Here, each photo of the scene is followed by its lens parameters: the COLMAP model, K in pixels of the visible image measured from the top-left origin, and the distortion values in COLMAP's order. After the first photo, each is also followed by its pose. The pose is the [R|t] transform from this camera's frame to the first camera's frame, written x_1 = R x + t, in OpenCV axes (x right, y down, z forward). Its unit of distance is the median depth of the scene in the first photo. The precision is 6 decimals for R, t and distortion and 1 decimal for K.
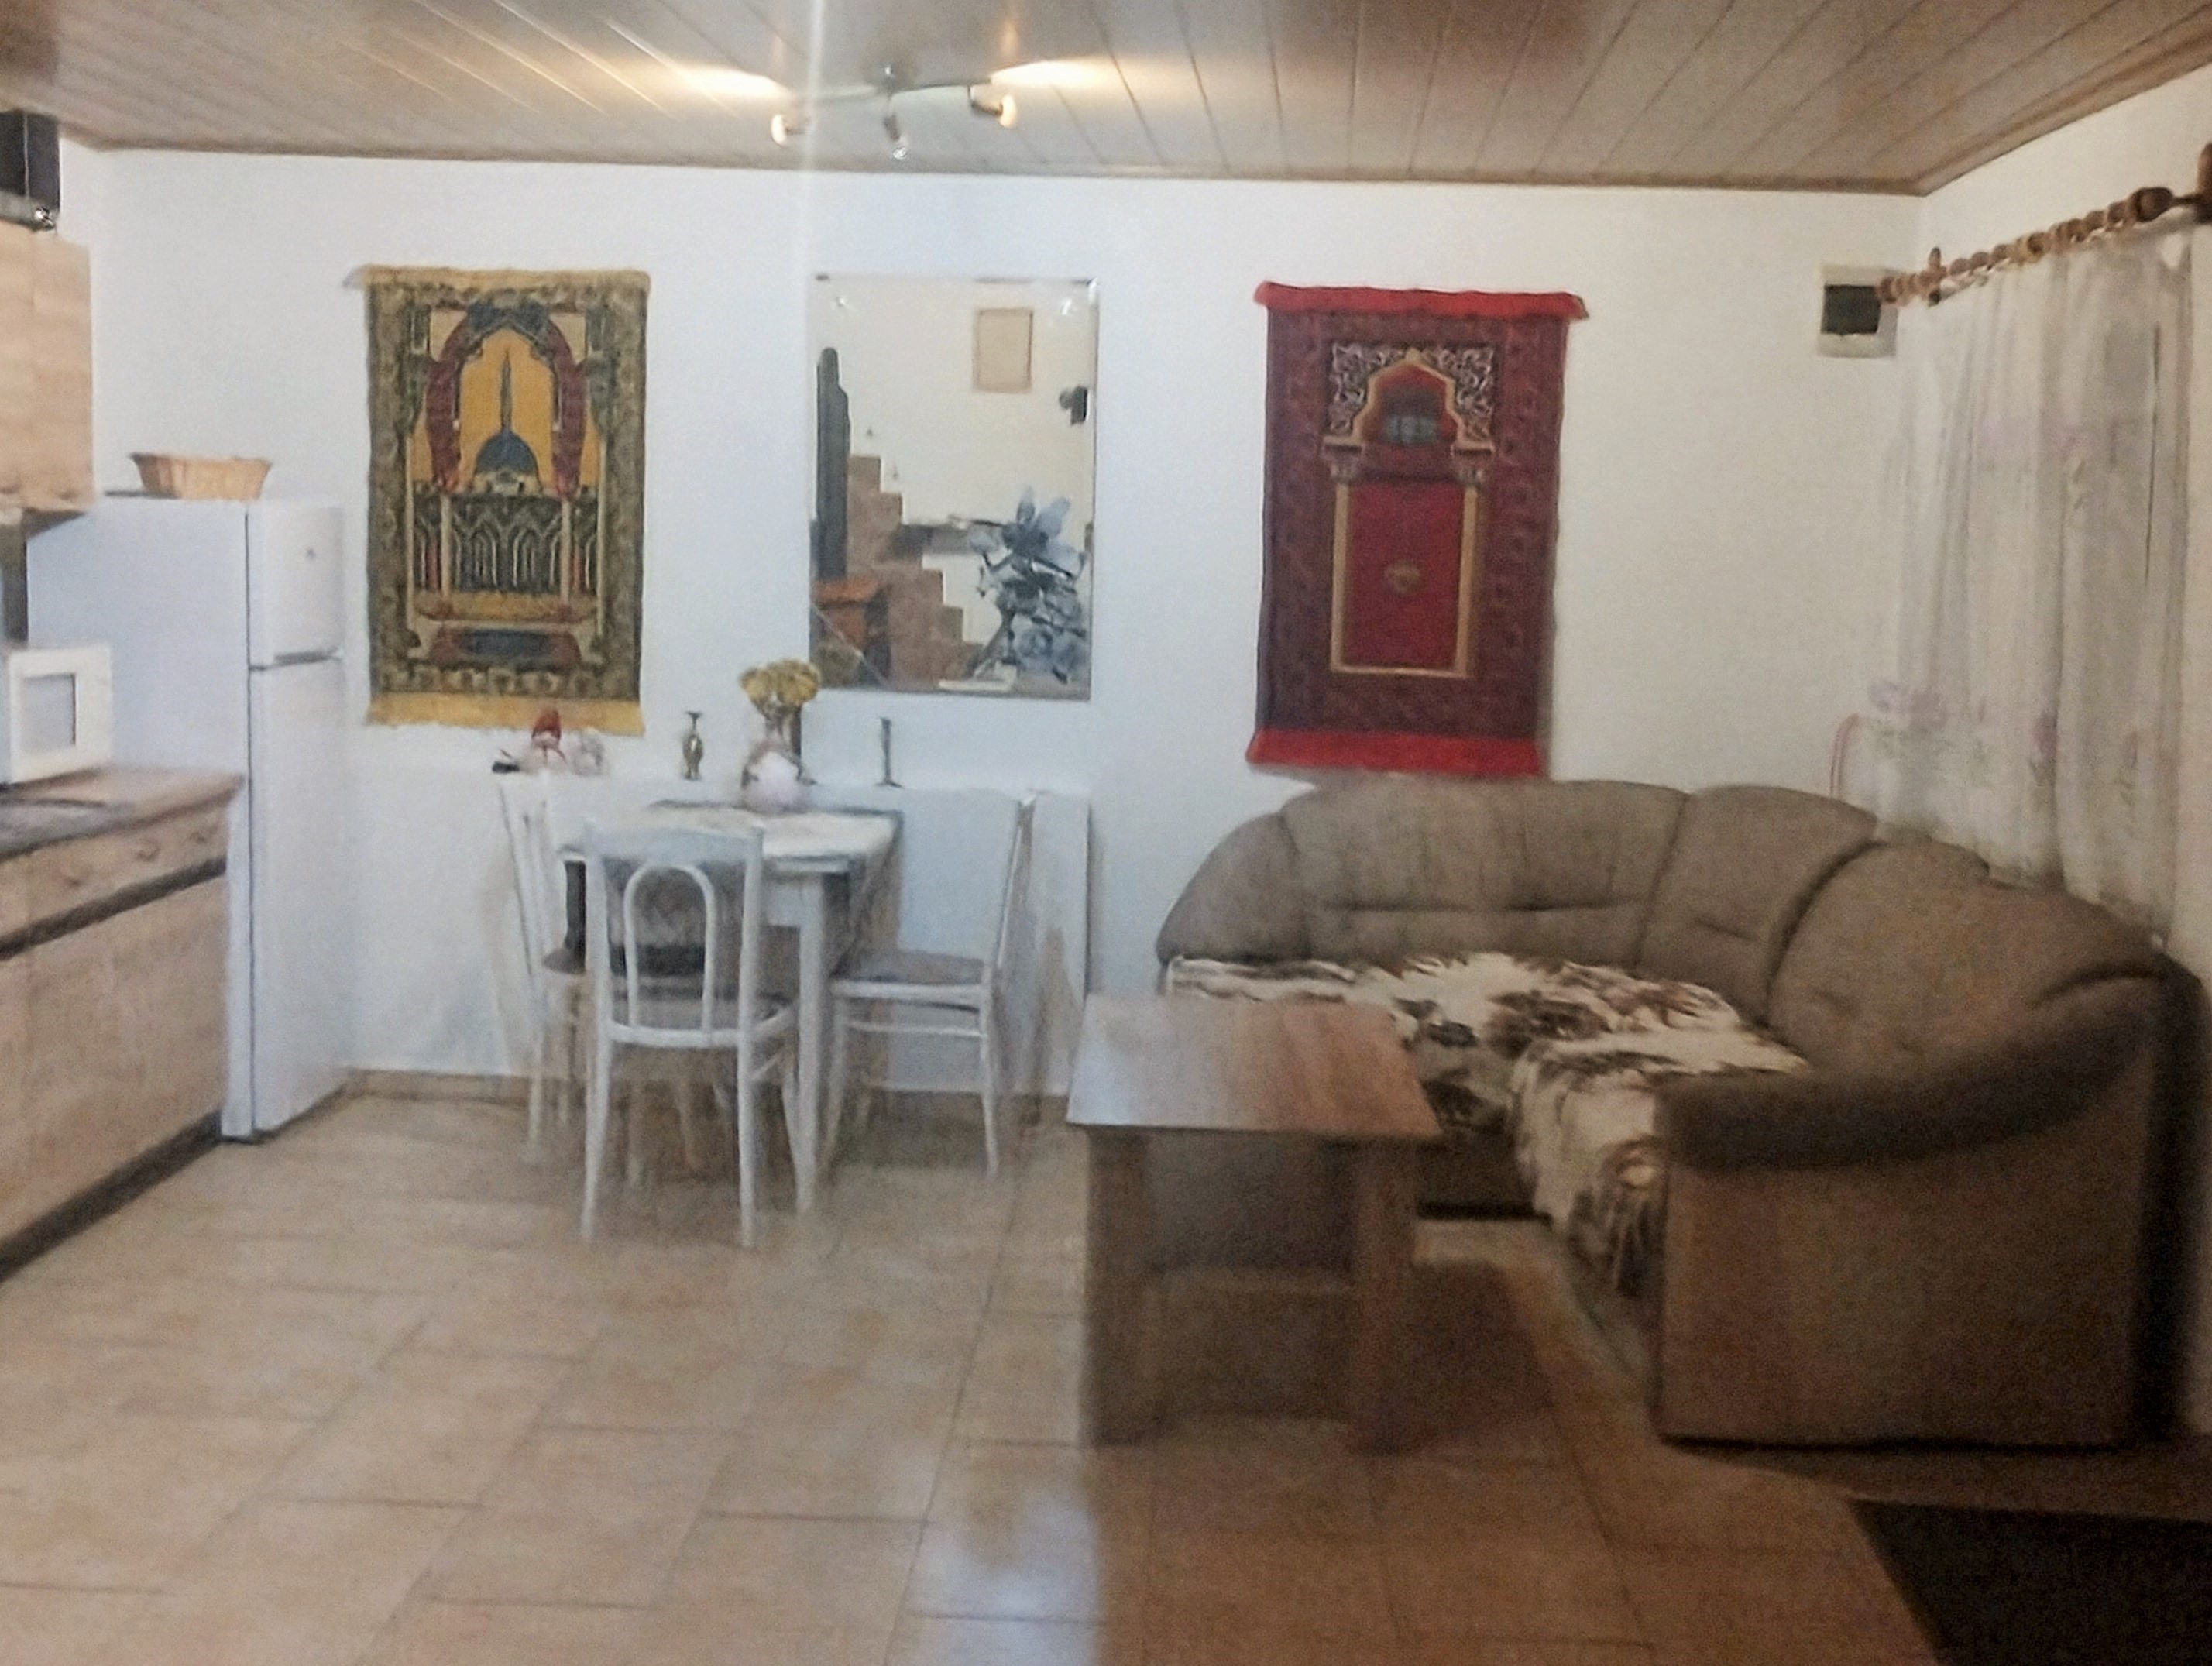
lens RADIAL K [[2534.2, 0, 1106.0], [0, 2534.2, 833.0], [0, 0, 1]] dist [0.046721, -0.002243]
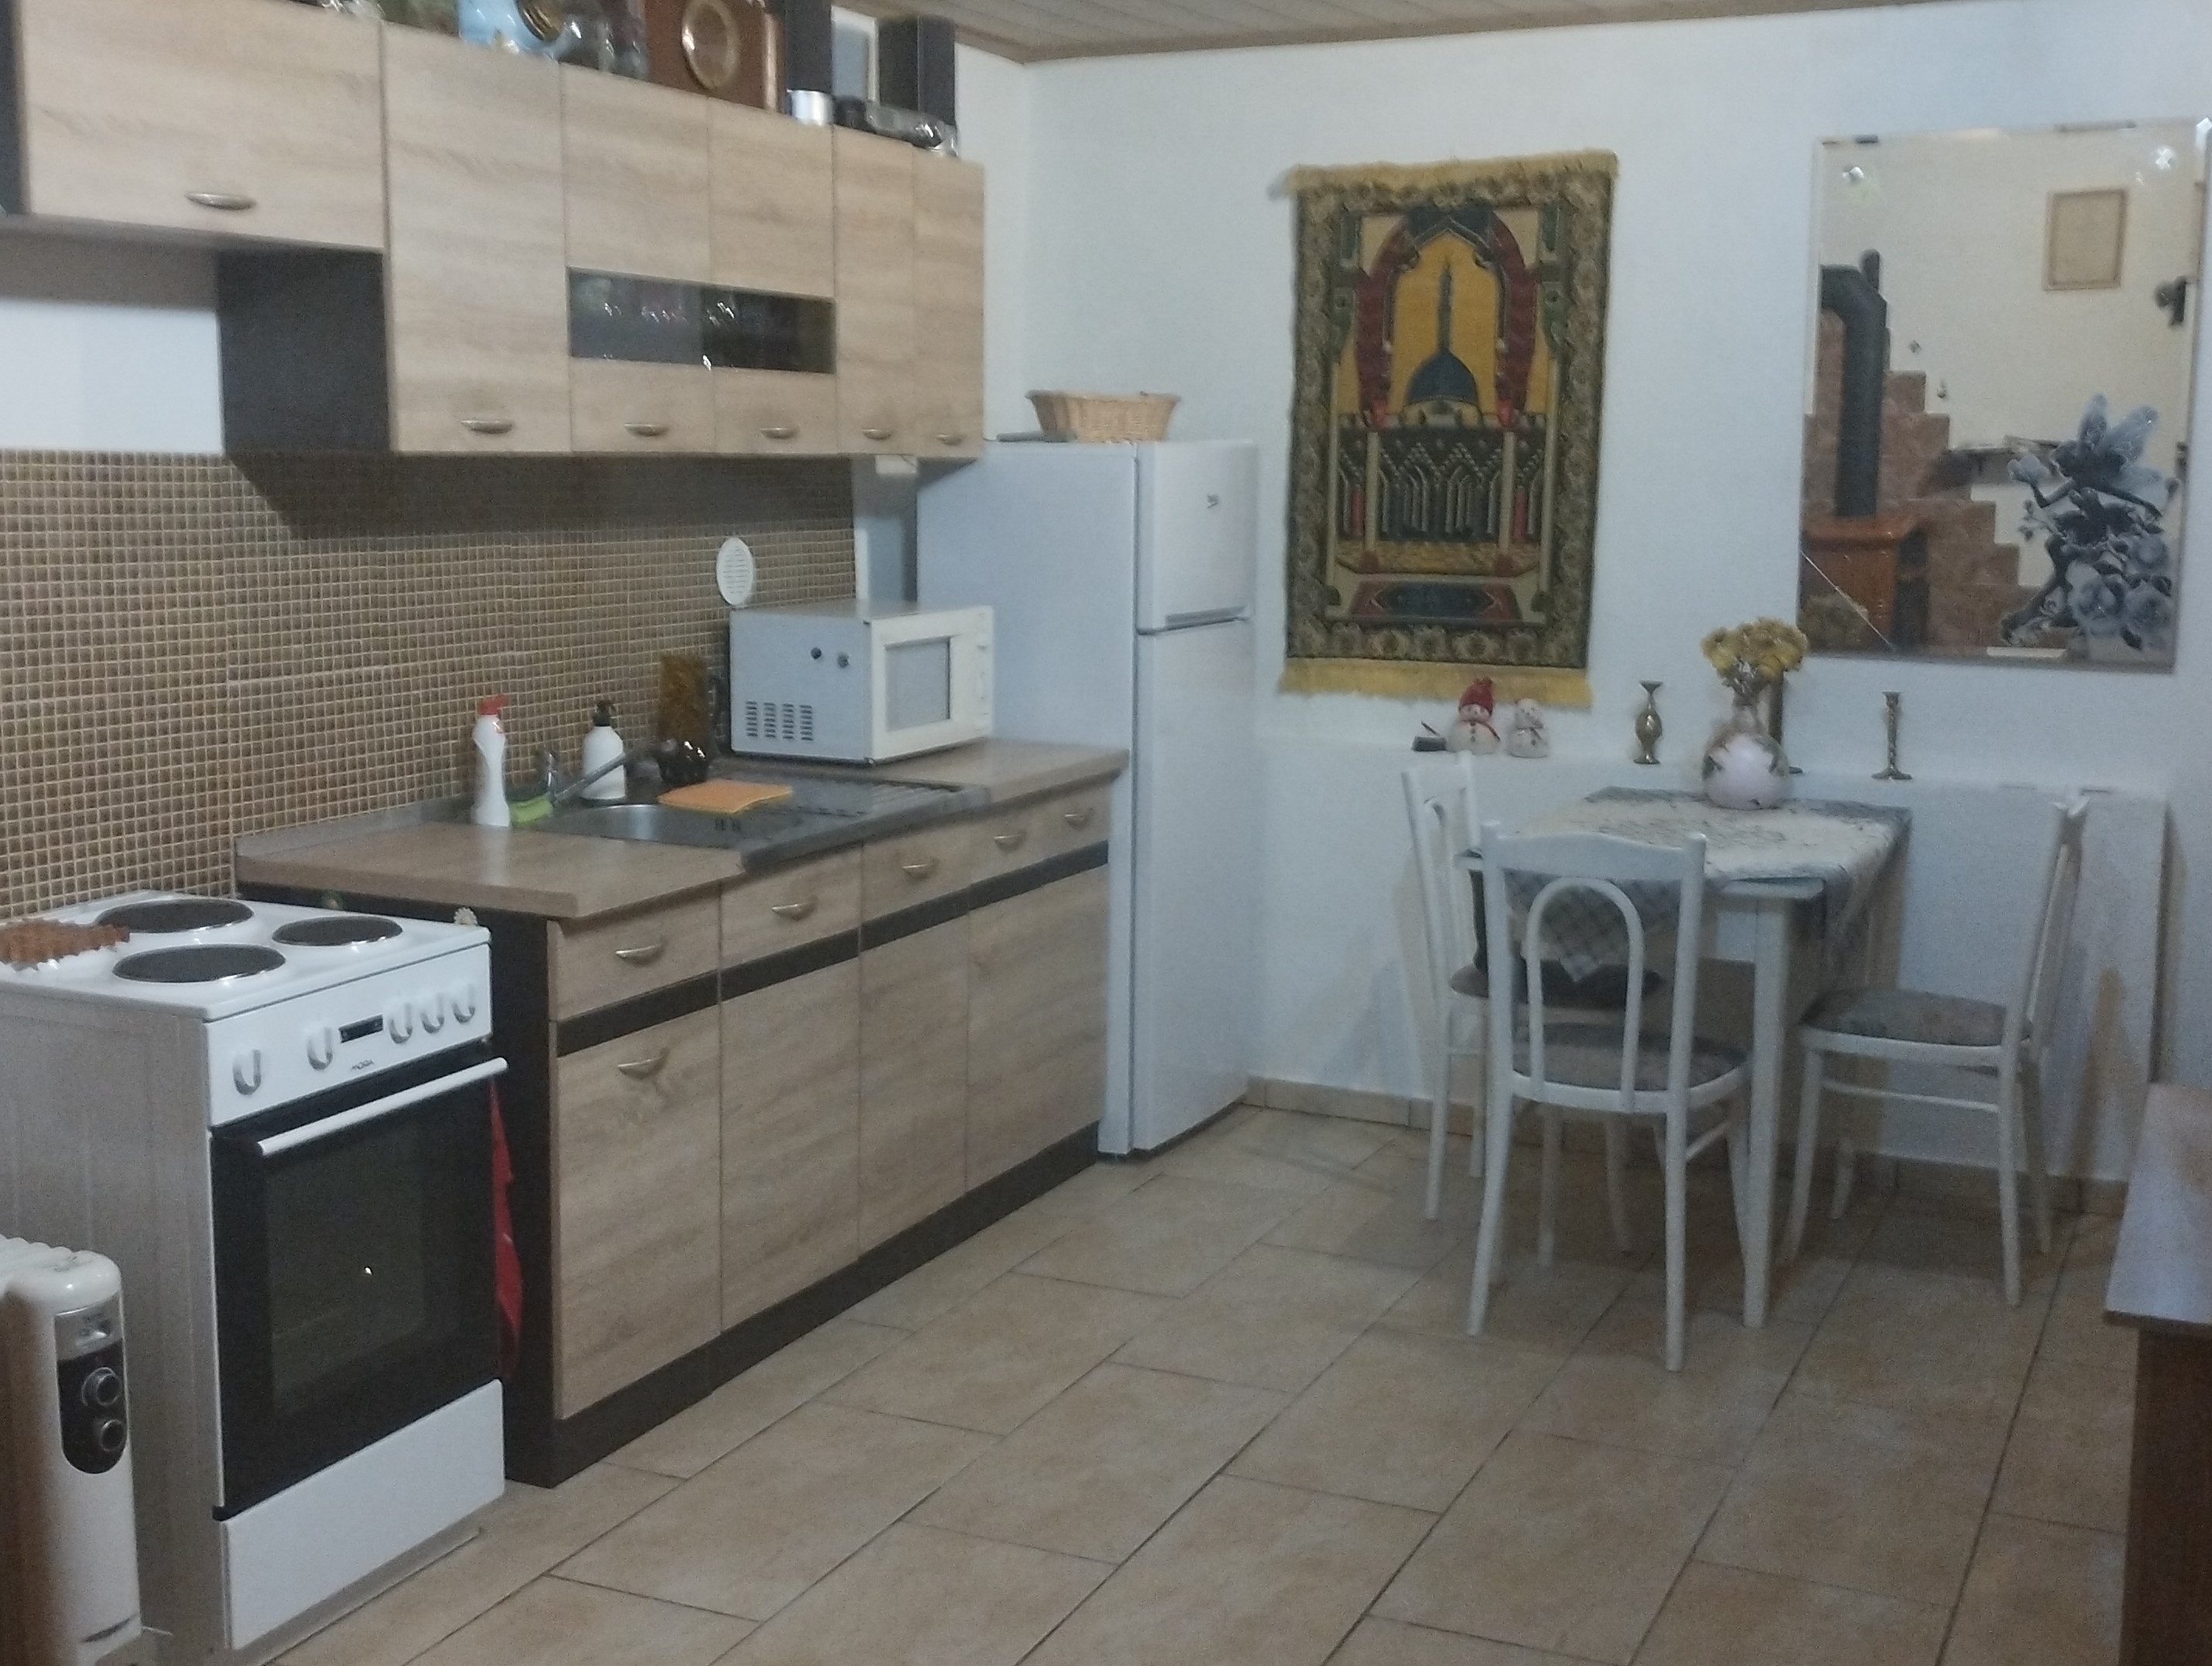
lens RADIAL K [[2534.2, 0, 1106.0], [0, 2534.2, 833.0], [0, 0, 1]] dist [0.046721, -0.002243]
pose [[0.919097, 0.036437, -0.392343, 0.001757], [-0.027018, 0.999199, 0.029503, -0.018440], [0.393104, -0.016516, 0.919346, 0.165374]]
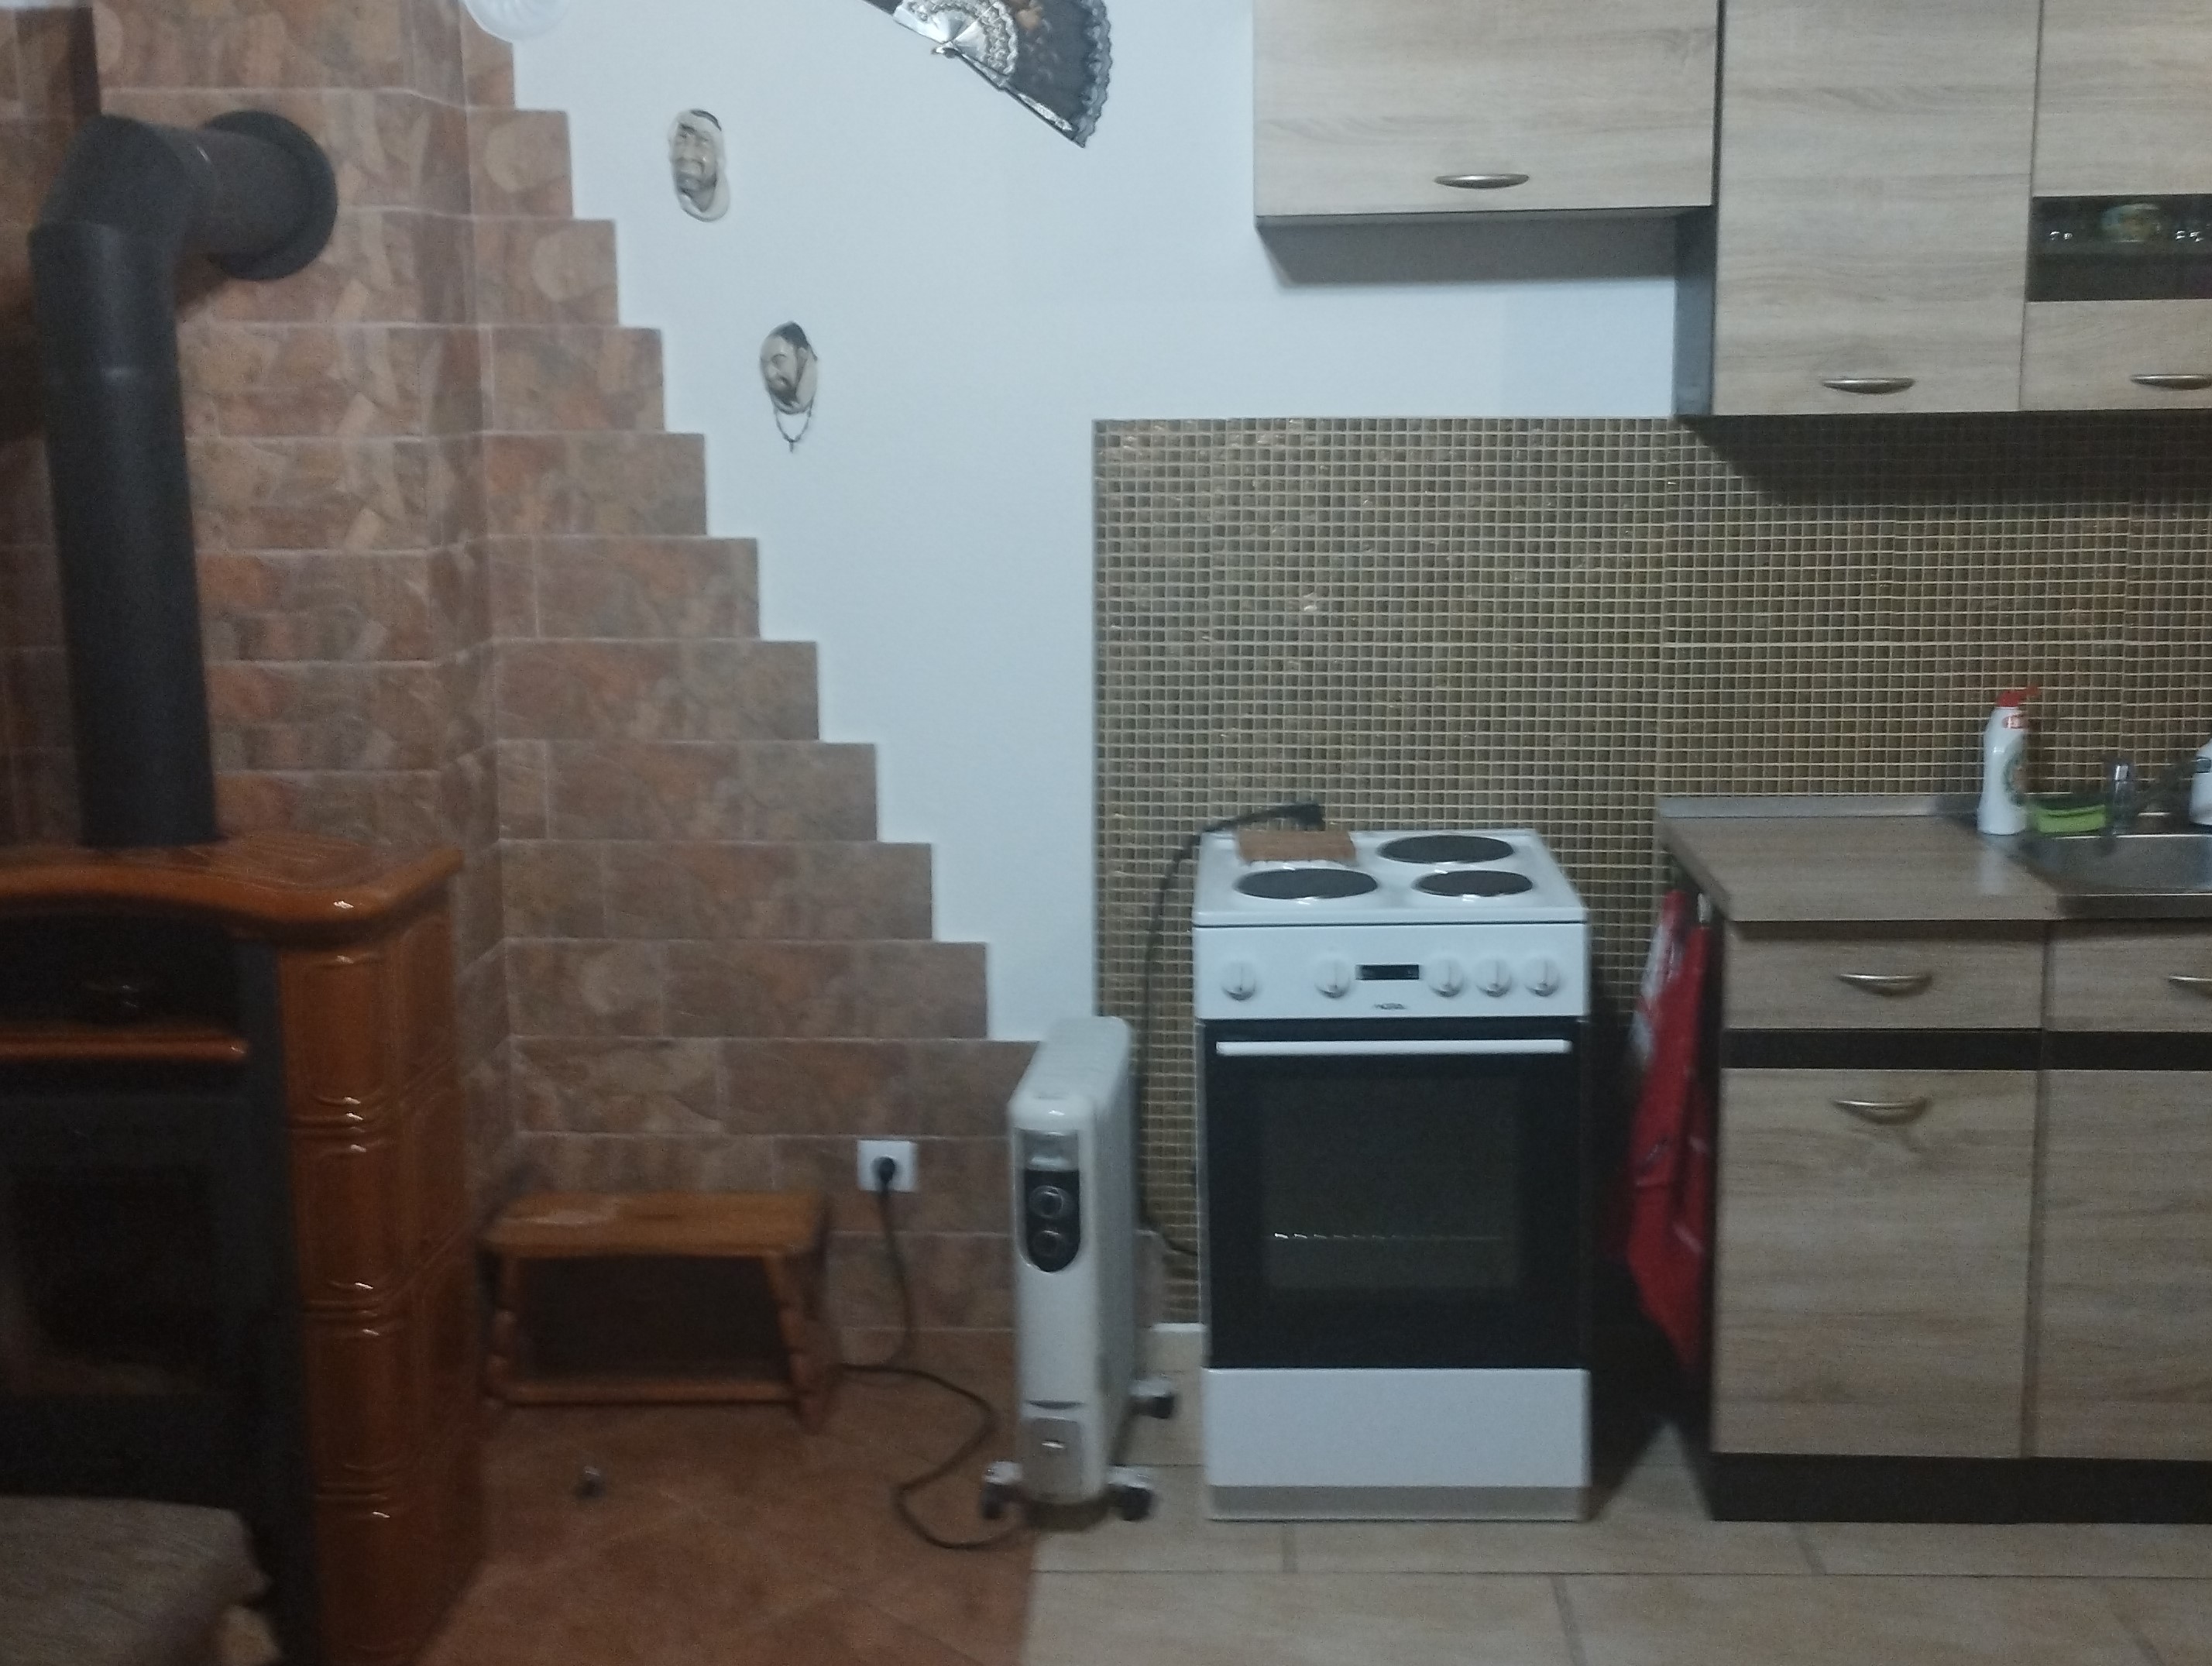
lens RADIAL K [[2569.3, 0, 1106.0], [0, 2569.3, 833.0], [0, 0, 1]] dist [0.037432, -0.011538]
pose [[-0.009115, 0.134477, -0.990875, 0.185116], [-0.108343, 0.984950, 0.134670, -0.052727], [0.994072, 0.108582, 0.005592, 0.489503]]
